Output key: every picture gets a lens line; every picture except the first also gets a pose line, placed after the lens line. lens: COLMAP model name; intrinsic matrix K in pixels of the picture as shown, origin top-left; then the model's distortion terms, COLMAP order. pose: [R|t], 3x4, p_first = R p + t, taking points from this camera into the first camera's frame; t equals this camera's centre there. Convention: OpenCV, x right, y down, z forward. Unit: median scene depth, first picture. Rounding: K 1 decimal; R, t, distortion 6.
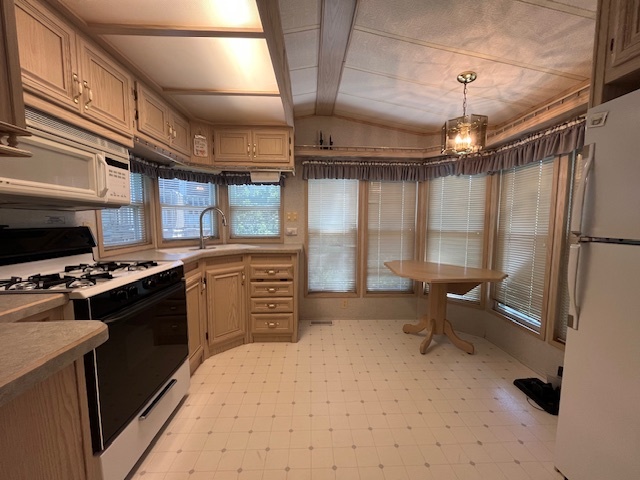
lens RADIAL K [[258.3, 0, 319.5], [0, 258.3, 242.3], [0, 0, 1]] dist [-0.001722, -0.000757]
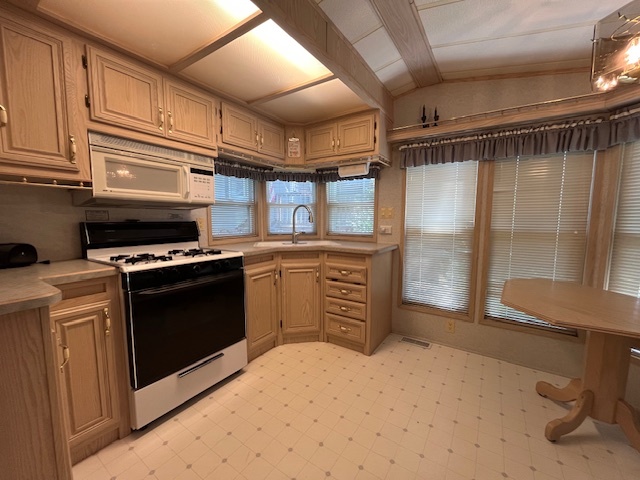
lens RADIAL K [[258.3, 0, 319.5], [0, 258.3, 242.3], [0, 0, 1]] dist [-0.001722, -0.000757]
pose [[0.810314, 0.054579, -0.583448, 0.272689], [-0.050032, 0.998461, 0.023916, -0.010804], [0.583856, 0.009812, 0.811798, 0.191088]]
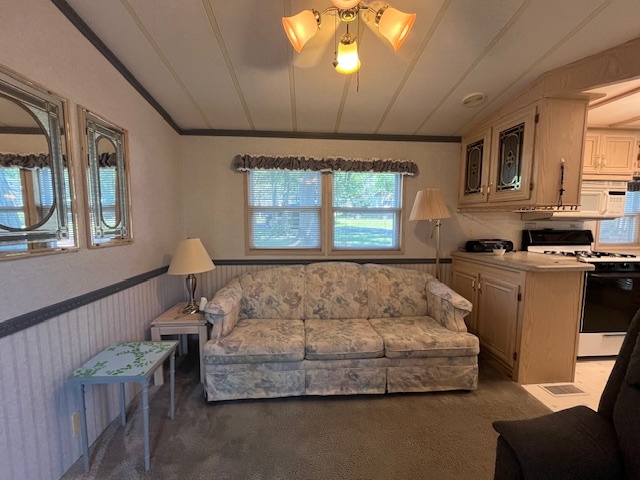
lens RADIAL K [[258.3, 0, 319.5], [0, 258.3, 242.3], [0, 0, 1]] dist [-0.001722, -0.000757]
pose [[0.041033, 0.085282, -0.995512, 0.499745], [-0.090984, 0.992530, 0.081276, 0.028946], [0.995007, 0.087240, 0.048486, -0.587737]]
